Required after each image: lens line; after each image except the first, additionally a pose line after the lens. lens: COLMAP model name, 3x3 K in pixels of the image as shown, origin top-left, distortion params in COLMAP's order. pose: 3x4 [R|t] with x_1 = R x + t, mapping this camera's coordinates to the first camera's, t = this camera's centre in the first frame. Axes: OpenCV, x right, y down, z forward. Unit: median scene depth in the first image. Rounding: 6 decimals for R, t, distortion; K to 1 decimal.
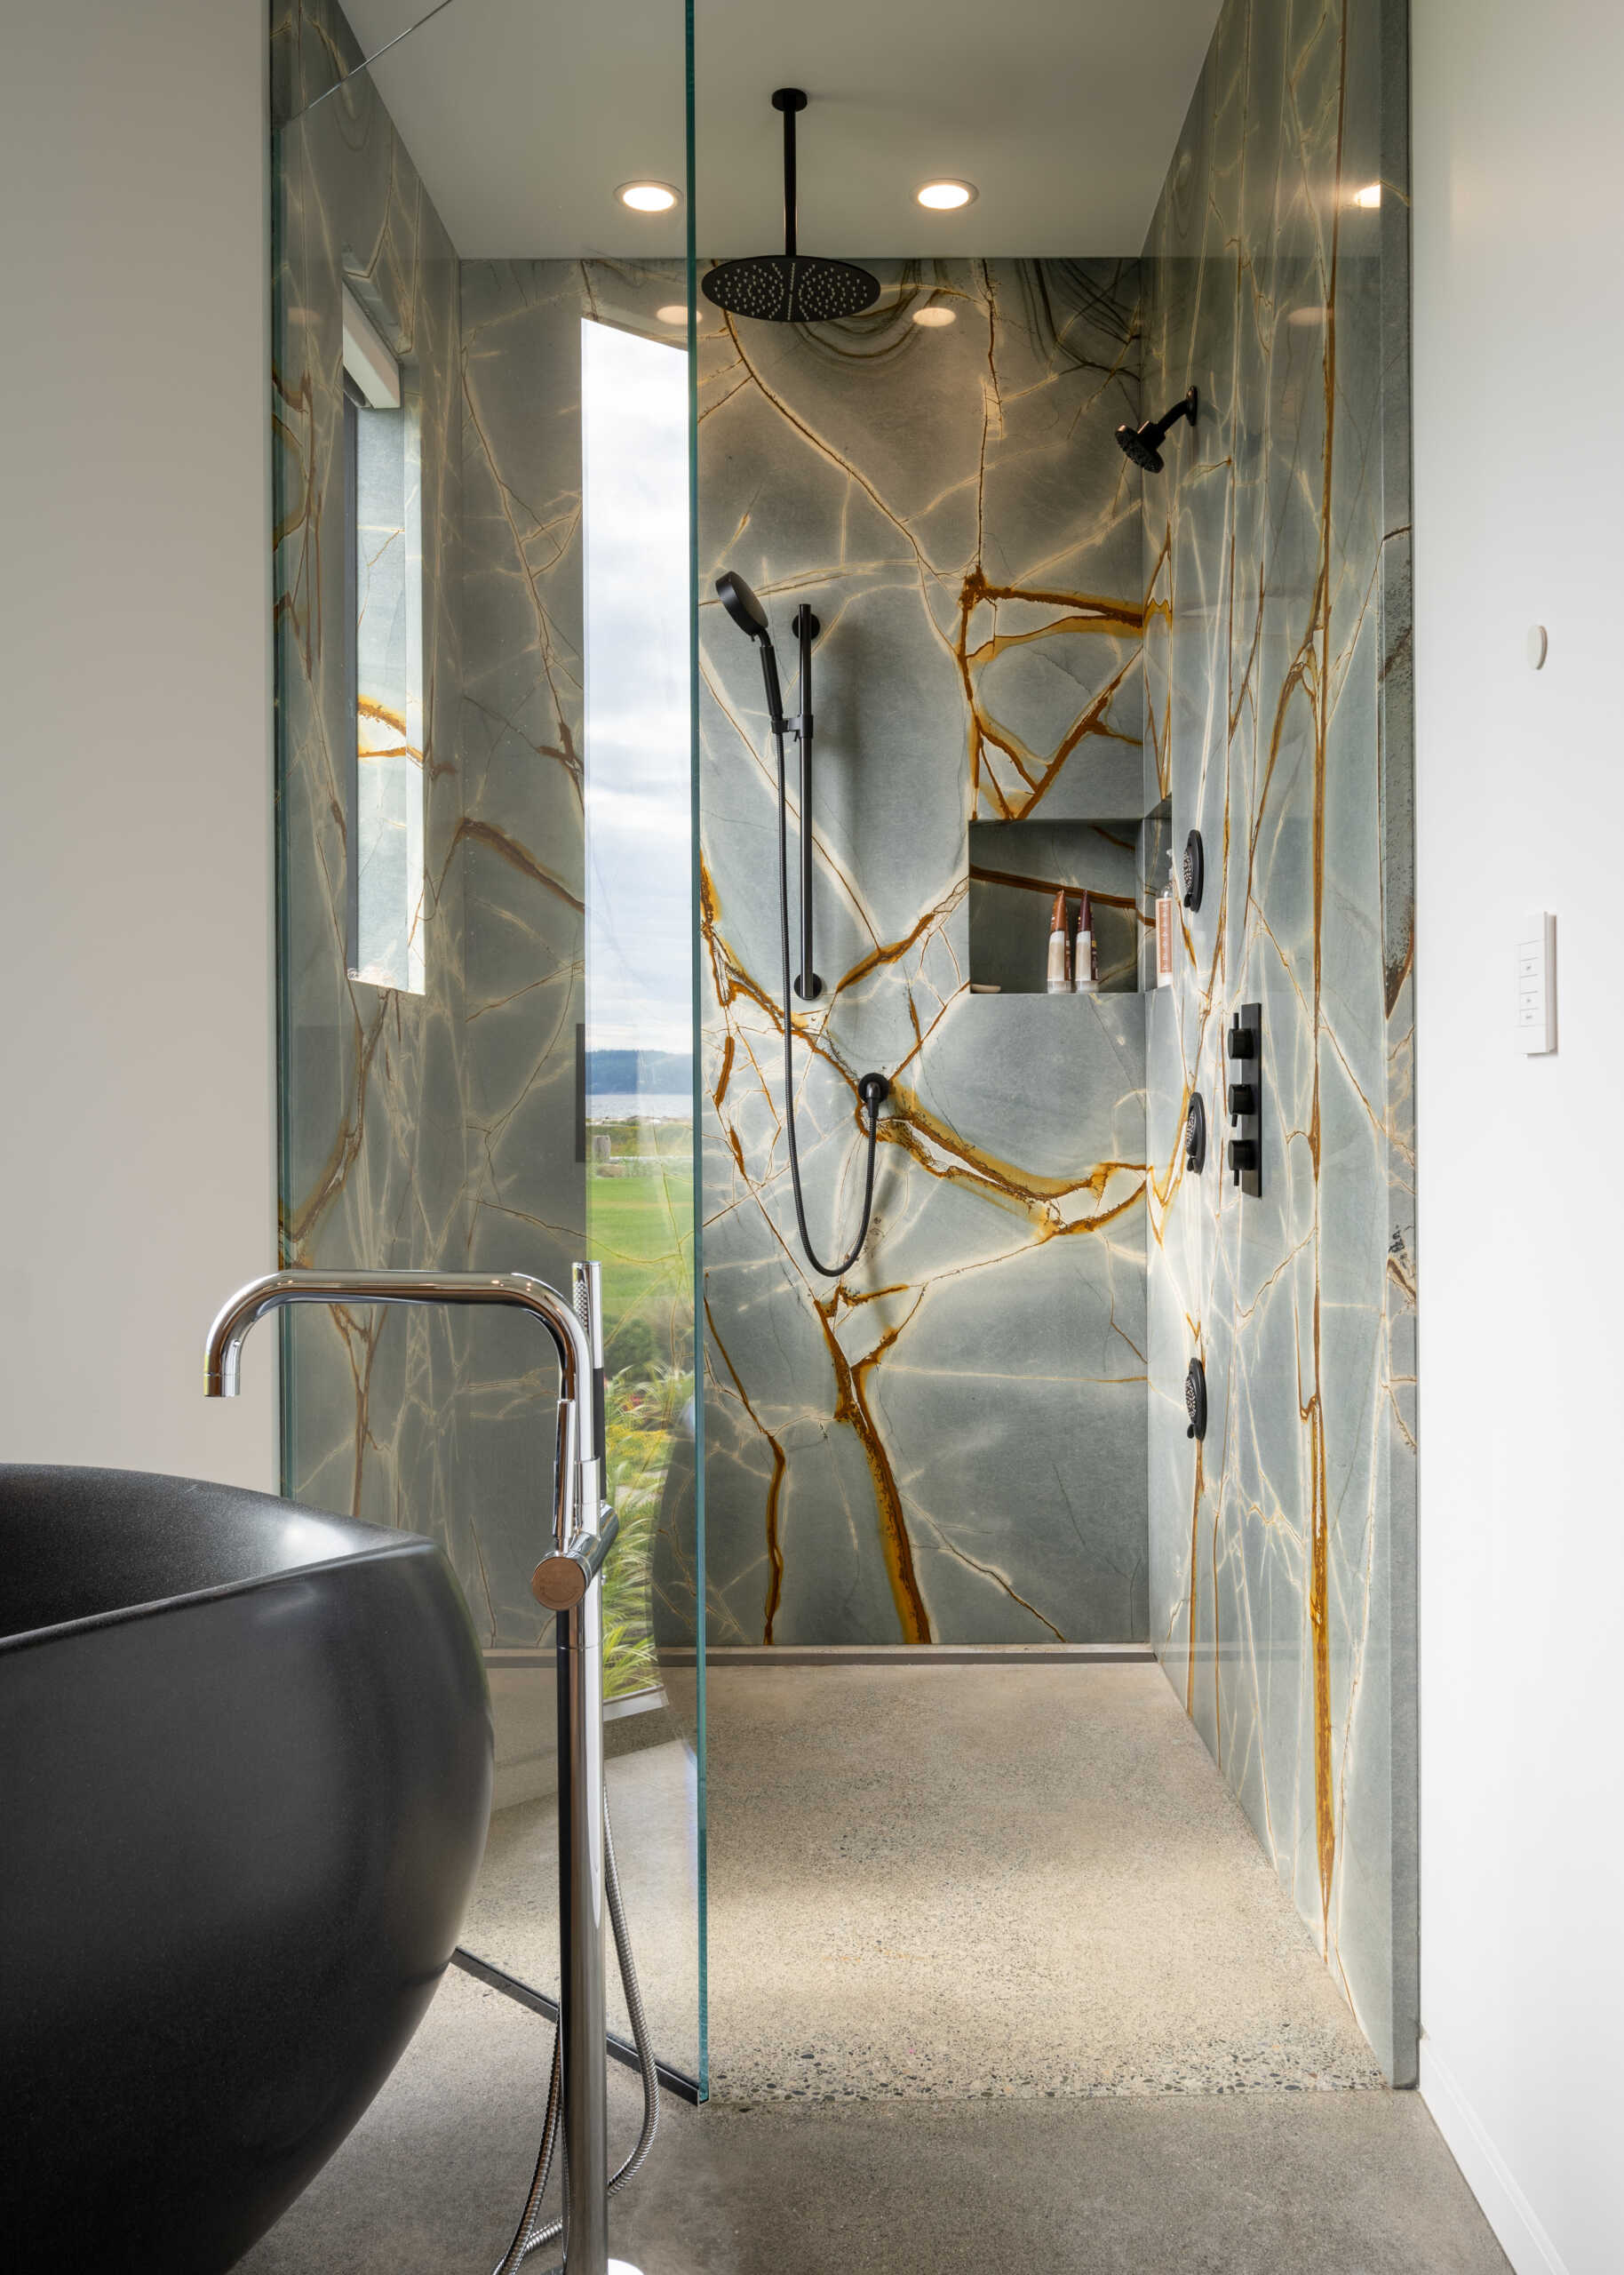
lens RADIAL K [[1899.0, 0, 822.7], [0, 1899.0, 1078.7], [0, 0, 1]] dist [-0.003168, -0.000652]
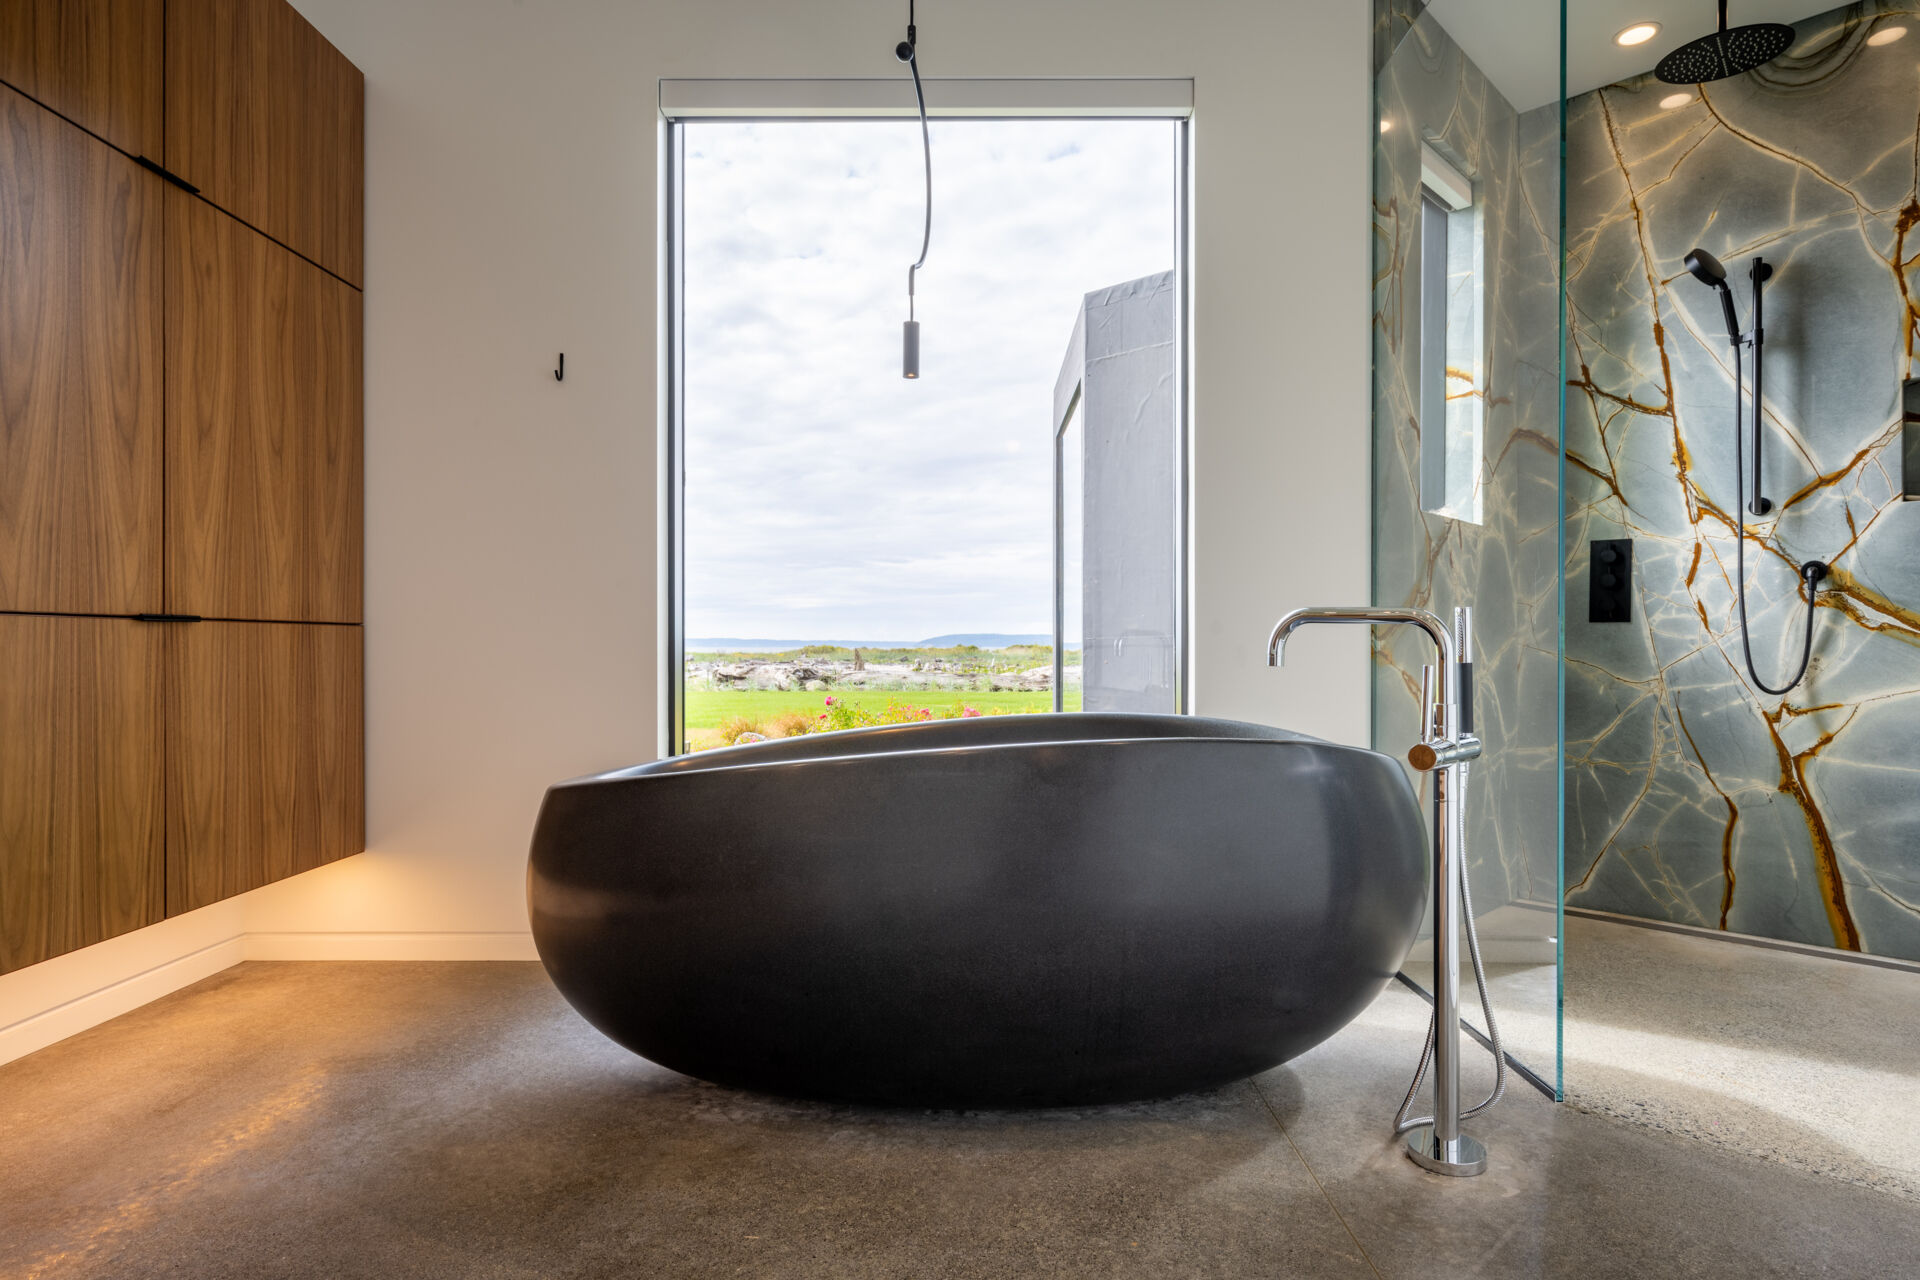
lens RADIAL K [[1006.0, 0, 964.7], [0, 1006.0, 635.4], [0, 0, 1]] dist [-0.001282, 0.000830]
pose [[0.710225, 0.007534, -0.703934, 0.109475], [-0.009843, 0.999951, 0.000772, 0.061561], [0.703905, 0.006381, 0.710265, -0.029058]]
